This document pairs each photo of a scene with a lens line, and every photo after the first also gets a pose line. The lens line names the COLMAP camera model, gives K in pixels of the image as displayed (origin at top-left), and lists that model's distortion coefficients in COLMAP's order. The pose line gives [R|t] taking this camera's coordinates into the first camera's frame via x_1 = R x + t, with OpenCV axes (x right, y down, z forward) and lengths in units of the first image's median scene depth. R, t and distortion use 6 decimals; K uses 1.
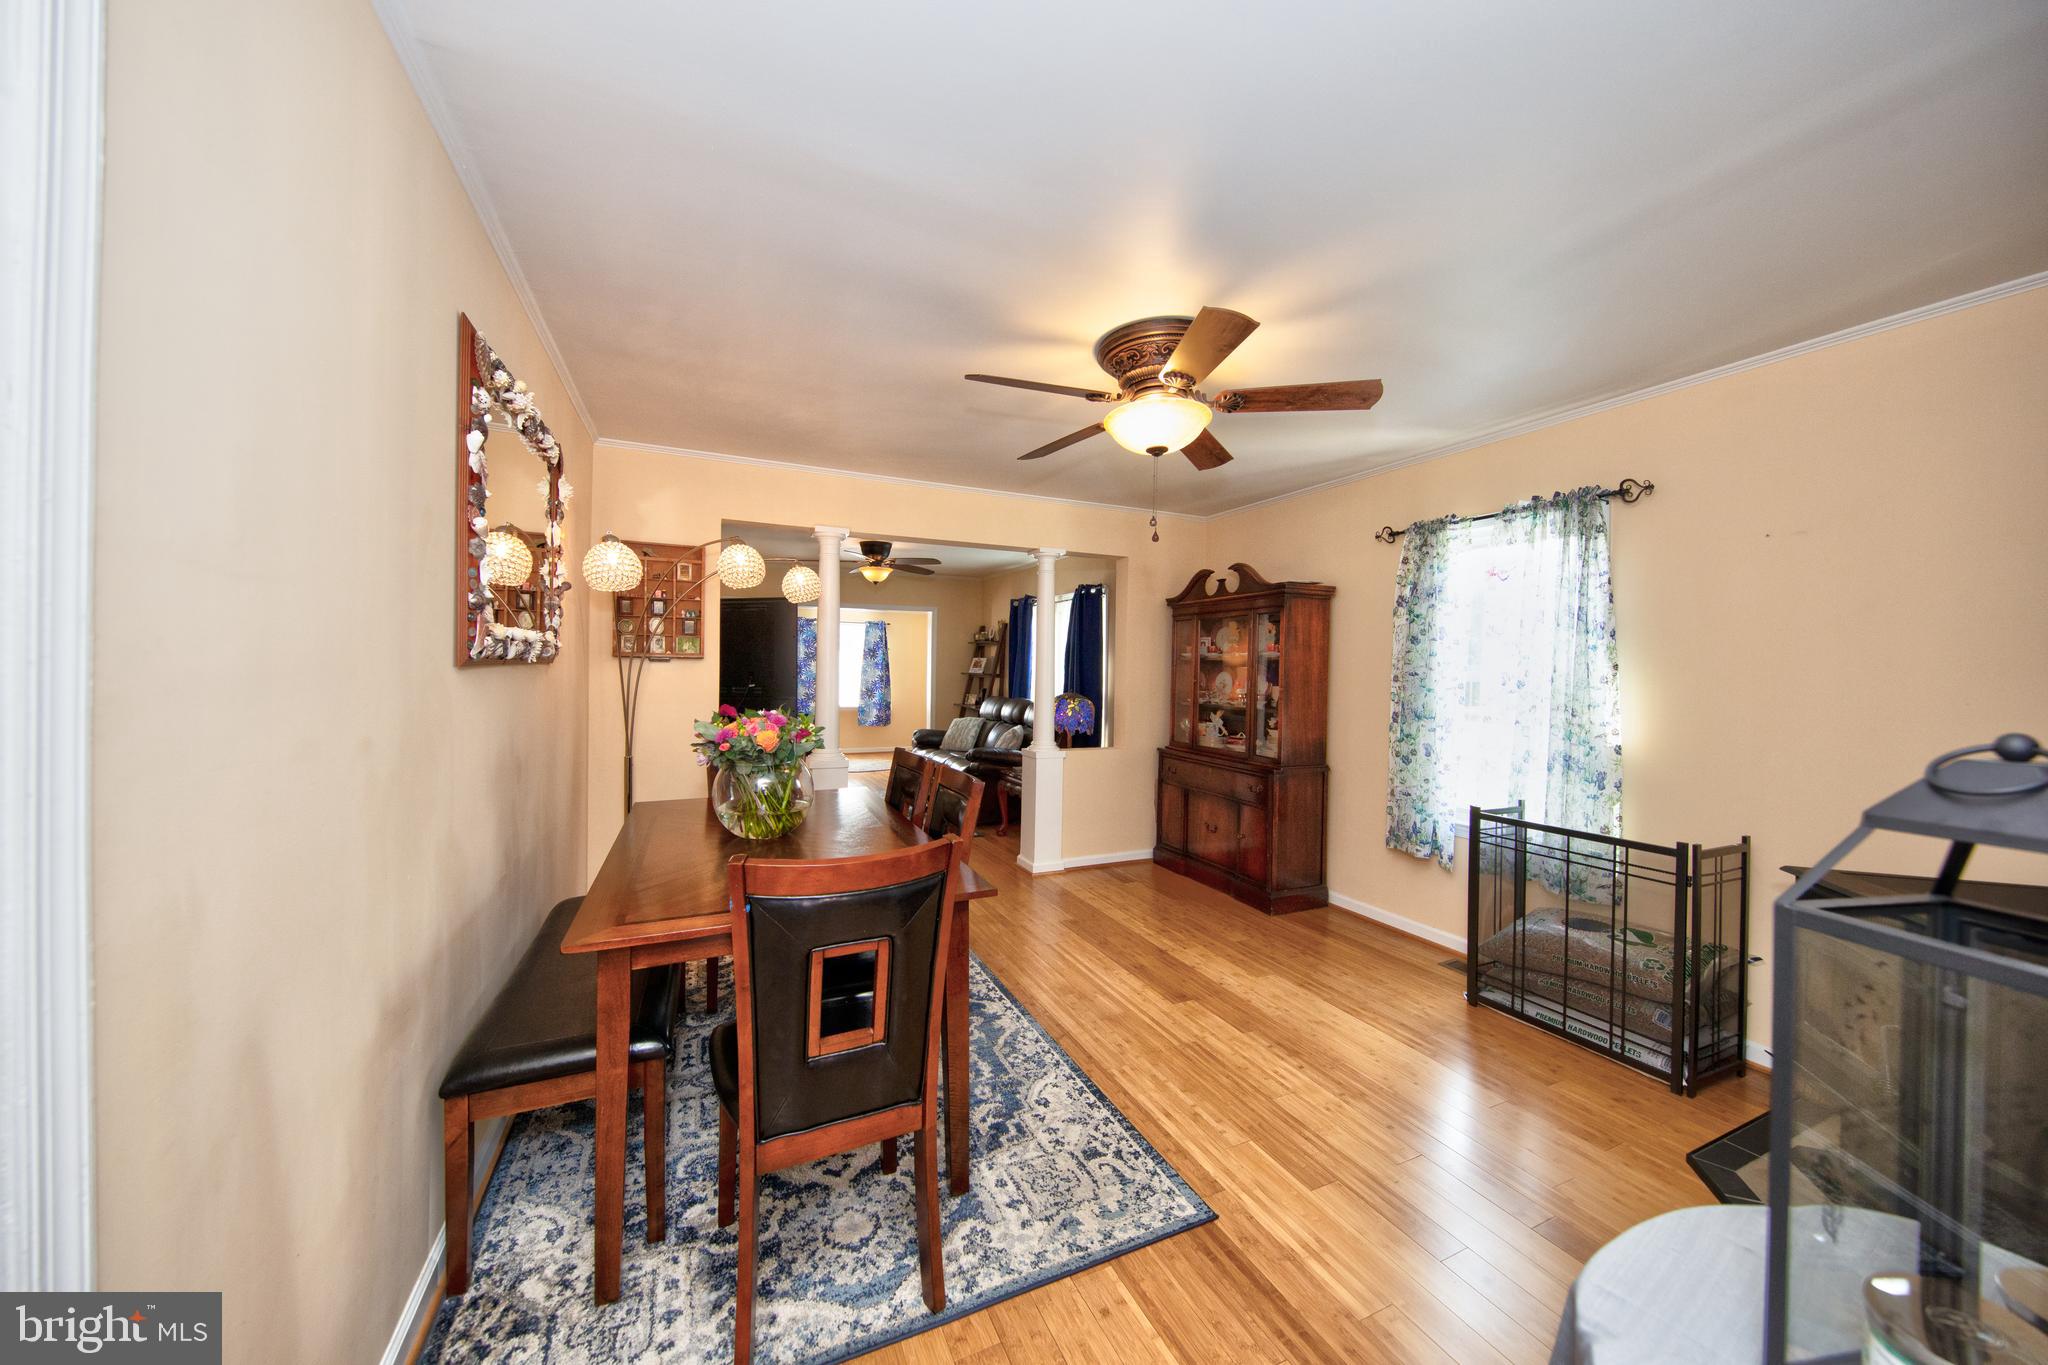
lens RADIAL K [[690.7, 0, 1017.7], [0, 690.7, 676.5], [0, 0, 1]] dist [0.000759, -0.000250]
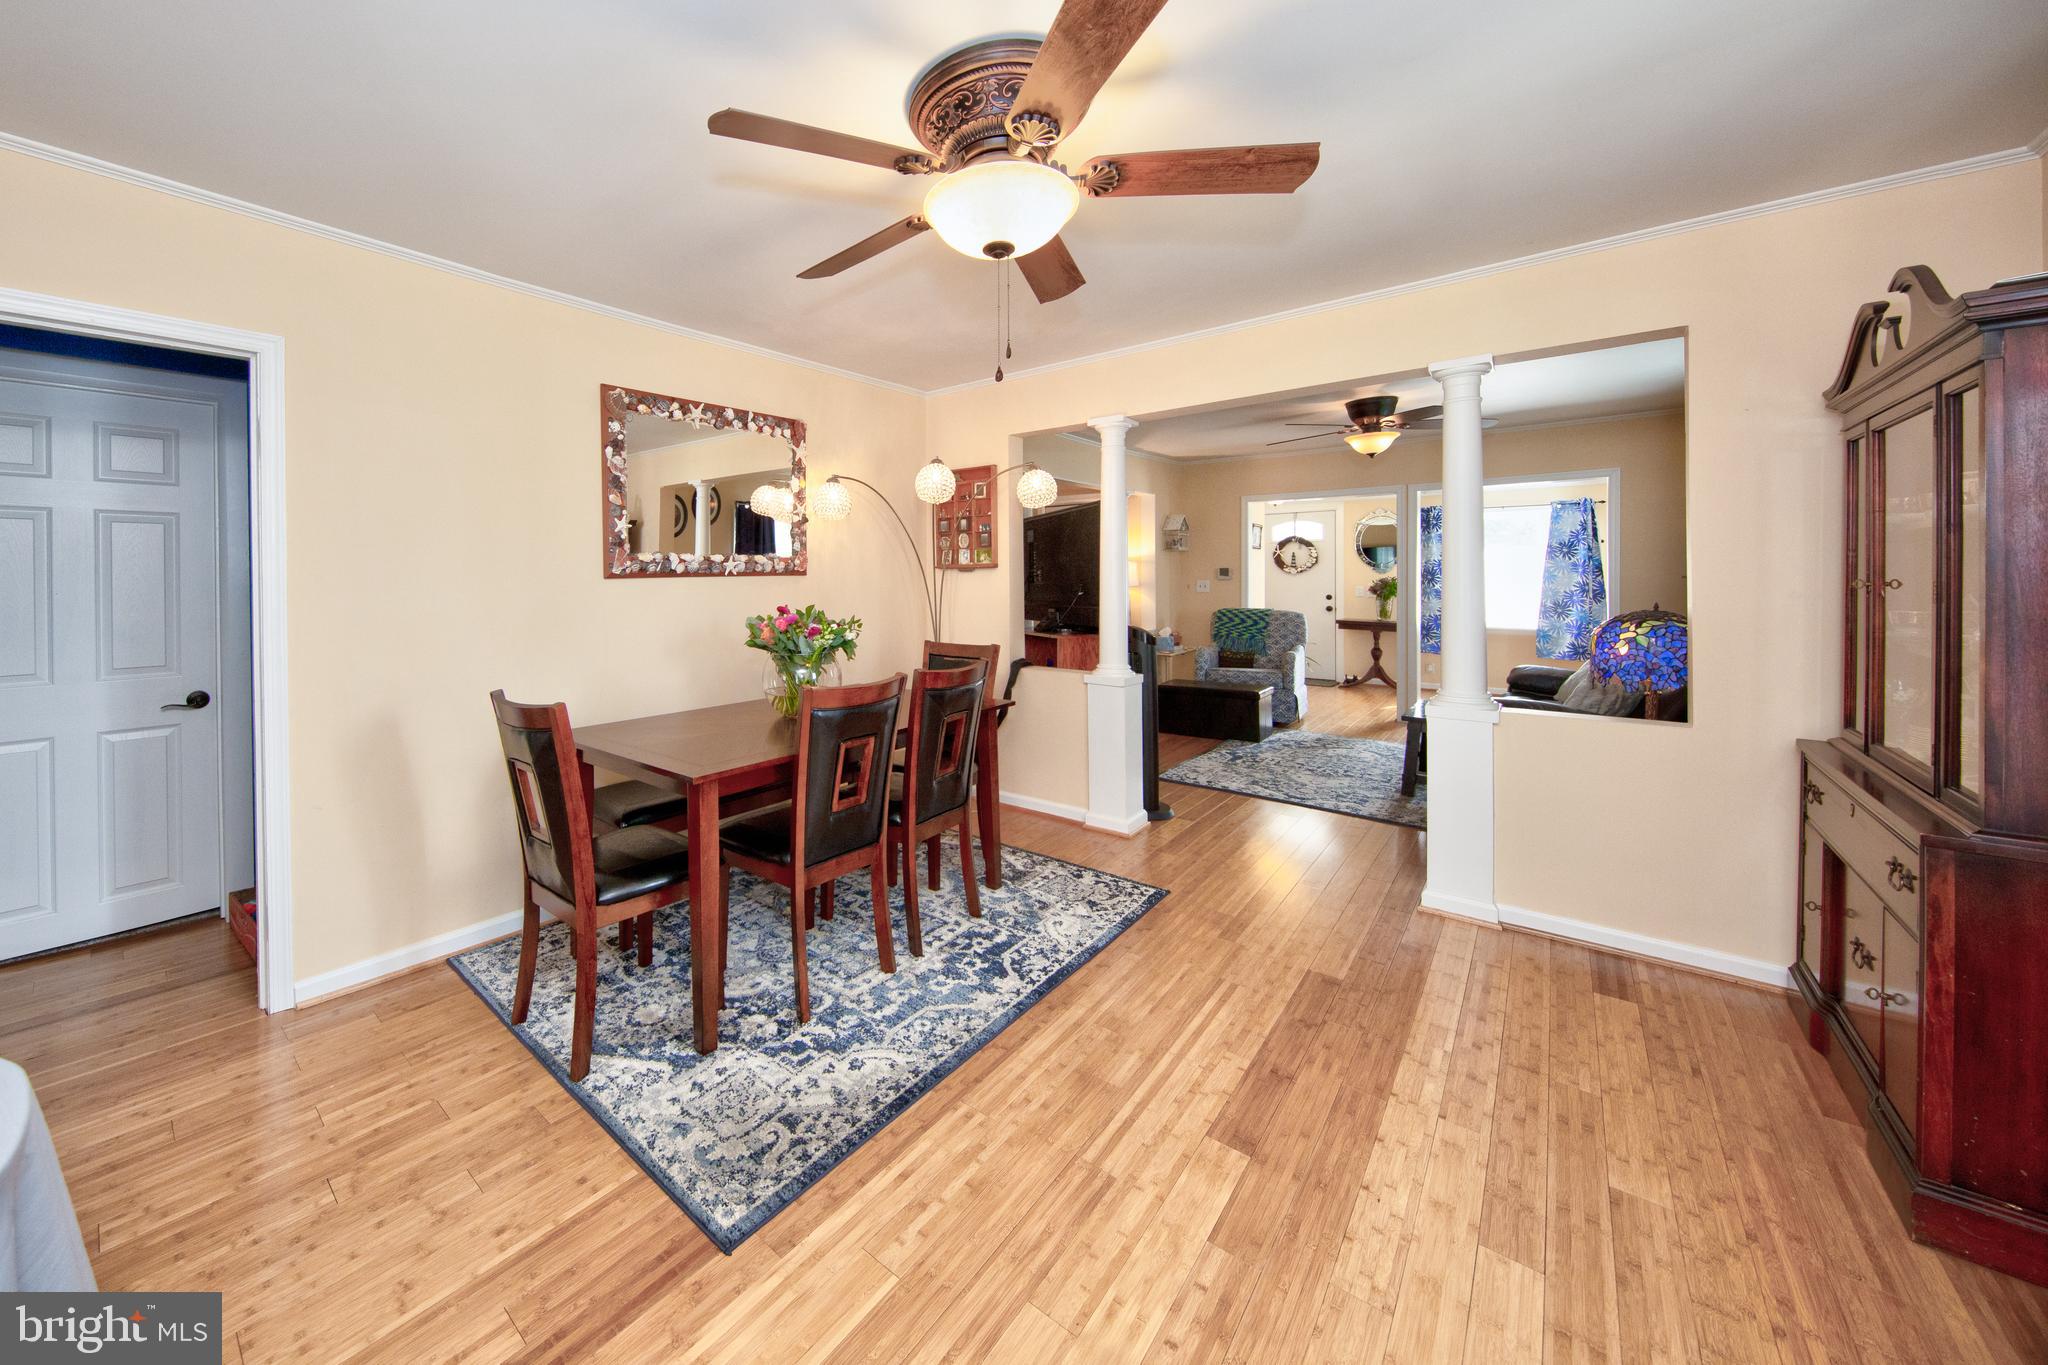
lens RADIAL K [[734.4, 0, 878.0], [0, 734.4, 582.3], [0, 0, 1]] dist [0.000781, -0.000243]
pose [[0.398946, -0.010826, -0.916911, 0.871898], [0.003803, 0.999941, -0.010152, 0.013920], [0.916967, 0.000563, 0.398963, 0.626811]]
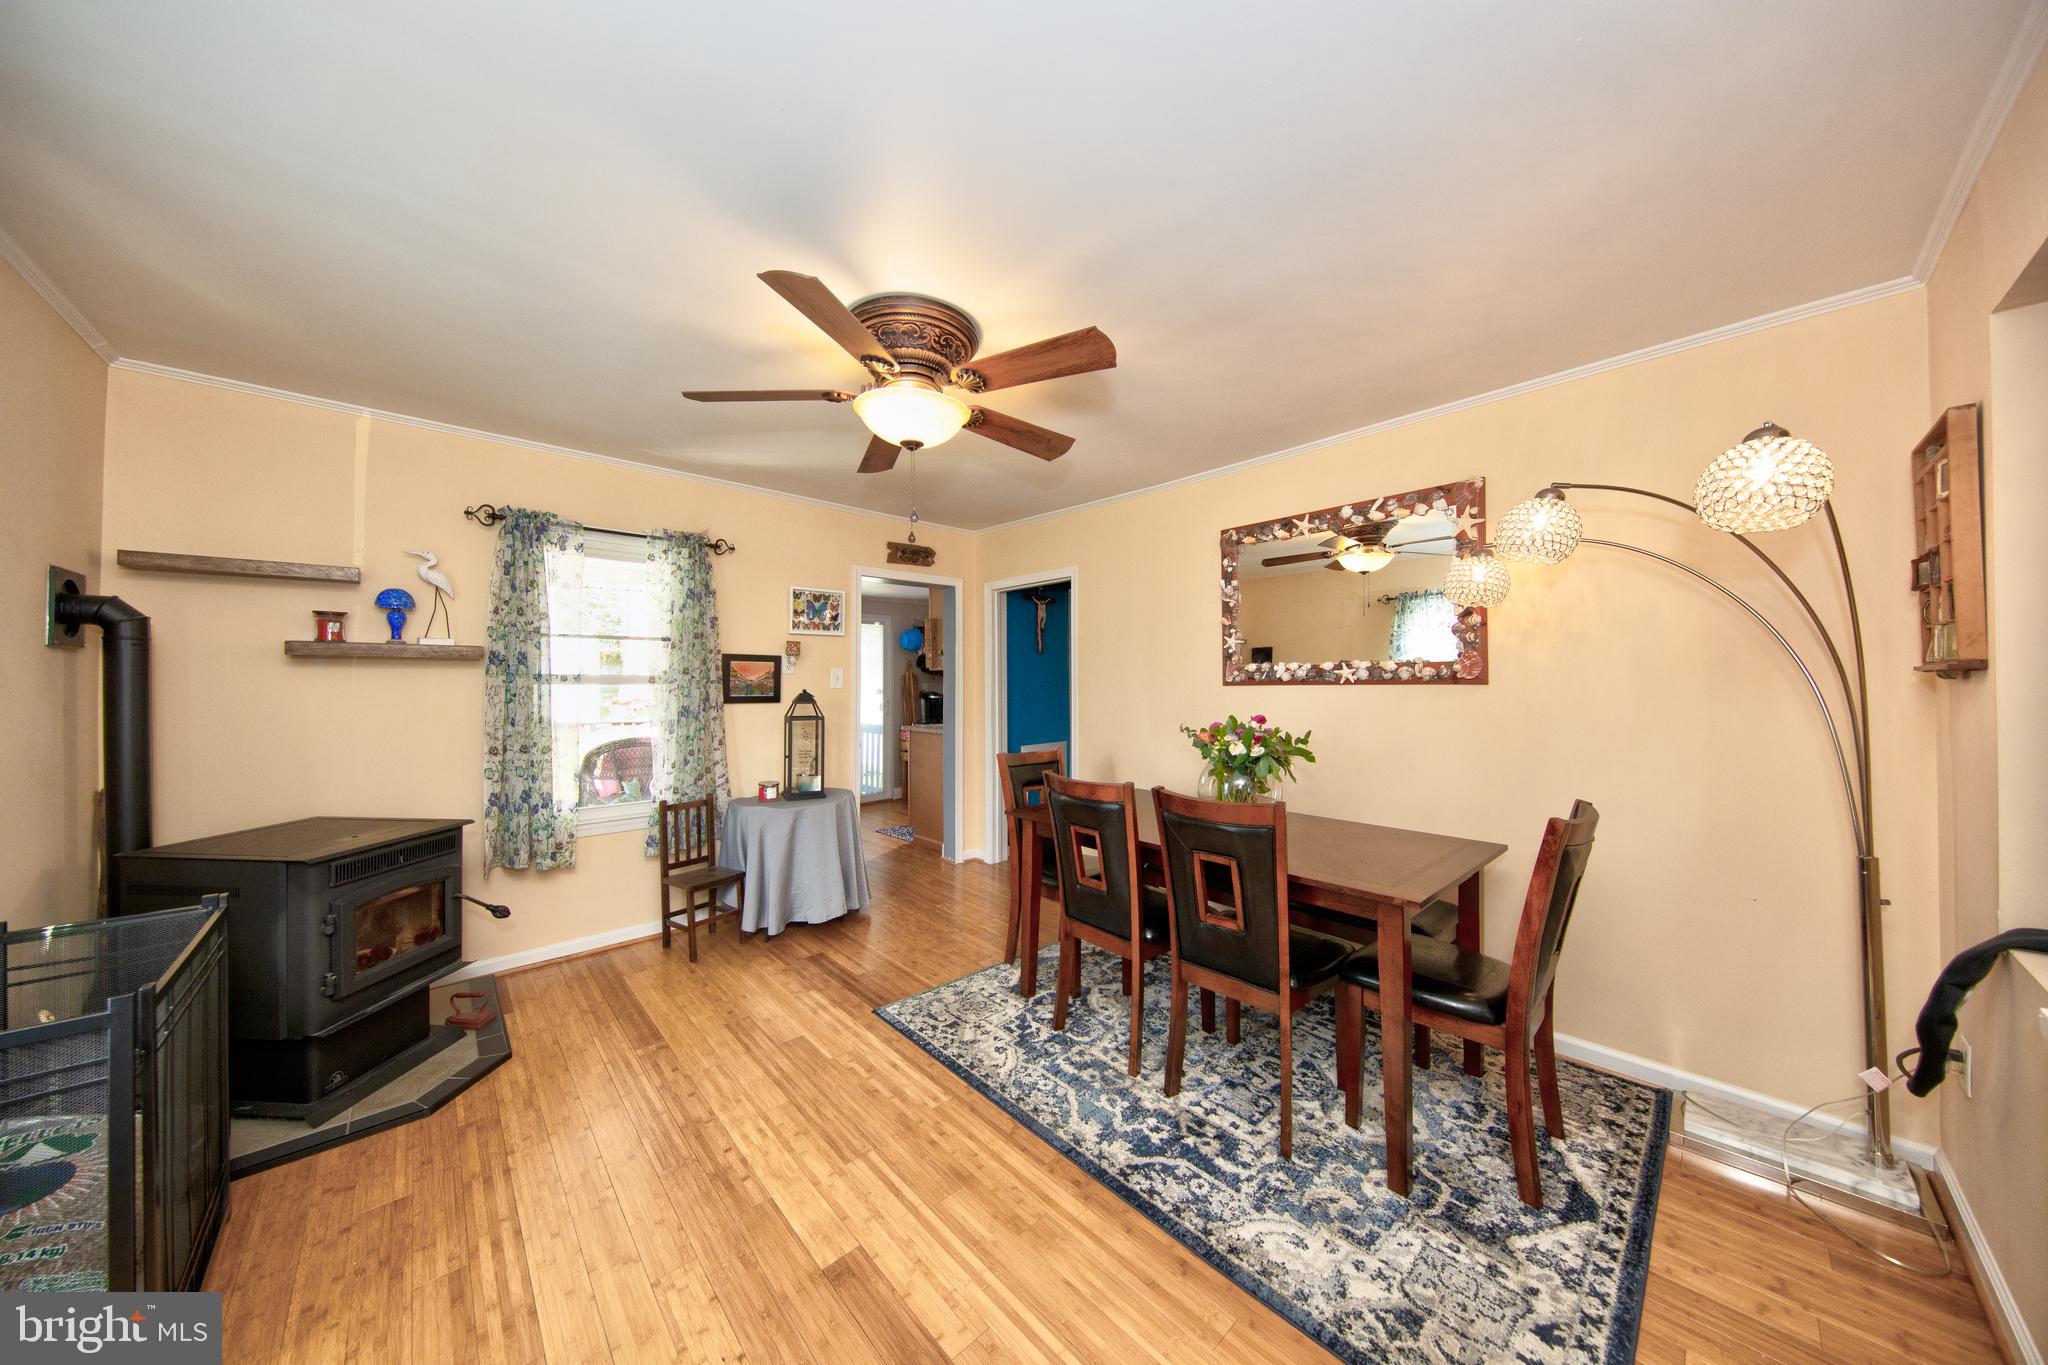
lens RADIAL K [[655.6, 0, 1013.5], [0, 655.6, 674.3], [0, 0, 1]] dist [0.000691, -0.000227]
pose [[-0.951073, -0.016078, -0.308548, 0.356389], [-0.014964, 0.999870, -0.005977, -0.017900], [0.308604, -0.001068, -0.951190, 1.989361]]
